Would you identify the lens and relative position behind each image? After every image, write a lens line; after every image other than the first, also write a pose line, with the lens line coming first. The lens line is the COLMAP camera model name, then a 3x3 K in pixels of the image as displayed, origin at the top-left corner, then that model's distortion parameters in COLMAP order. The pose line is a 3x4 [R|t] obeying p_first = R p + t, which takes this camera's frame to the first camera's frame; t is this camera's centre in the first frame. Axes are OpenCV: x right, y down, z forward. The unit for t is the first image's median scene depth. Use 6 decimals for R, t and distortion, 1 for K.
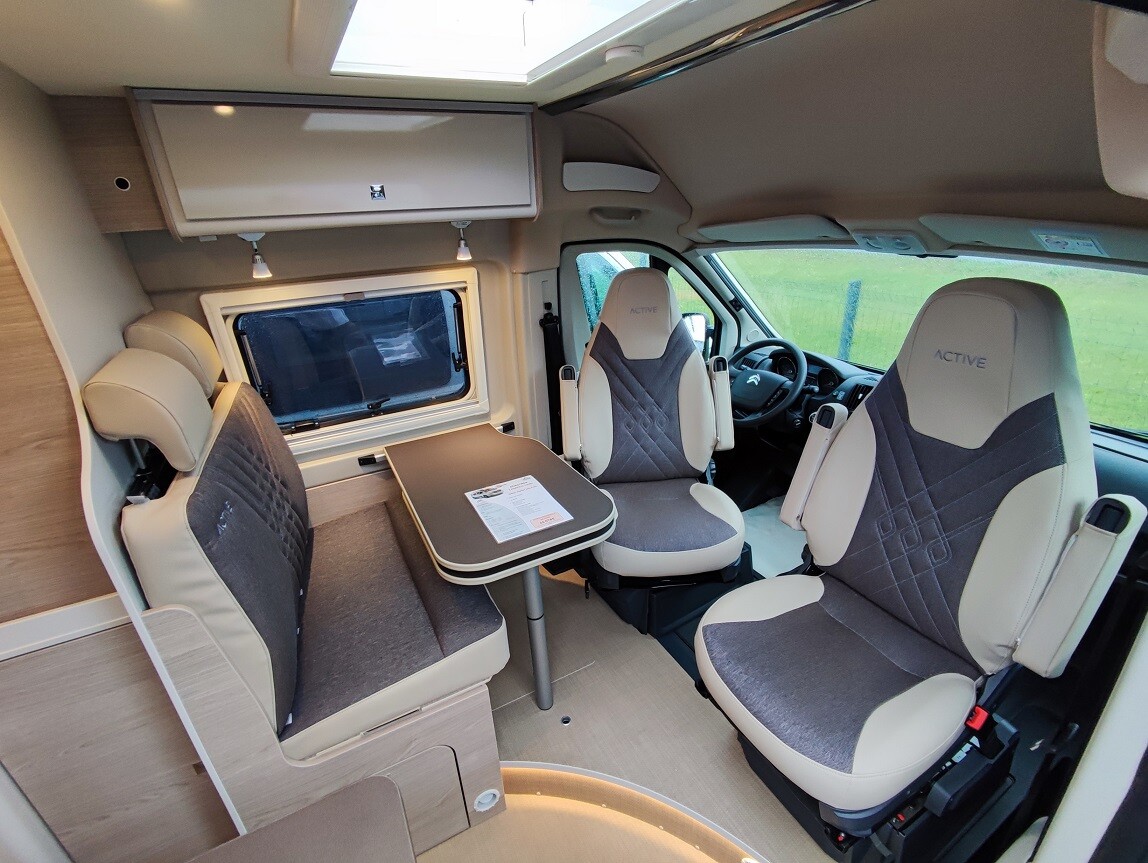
lens RADIAL K [[527.0, 0, 564.1], [0, 527.0, 434.8], [0, 0, 1]] dist [0.000400, -0.000695]
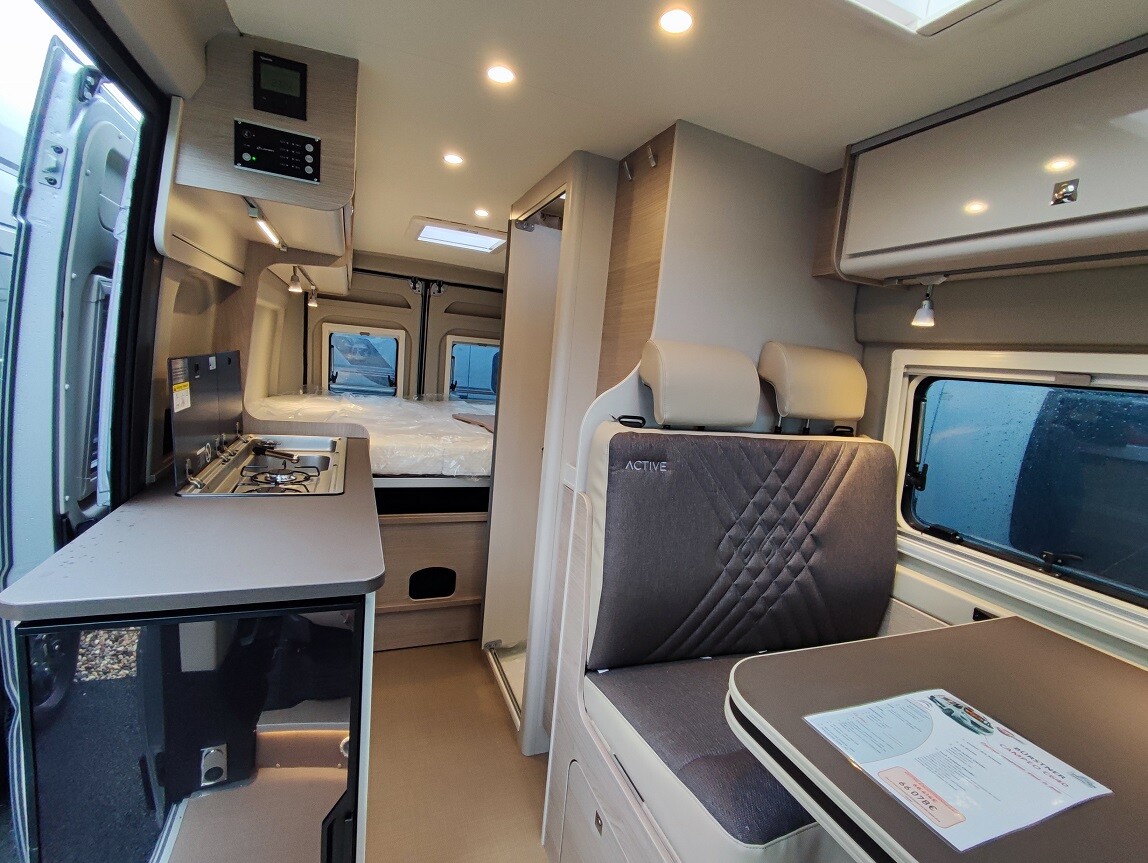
lens RADIAL K [[527.0, 0, 573.0], [0, 527.0, 435.1], [0, 0, 1]] dist [0.000400, -0.000695]
pose [[-0.086493, 0.185393, -0.978851, 0.357668], [-0.481742, 0.852242, 0.203981, -0.044372], [0.872034, 0.489196, 0.015599, 0.567082]]
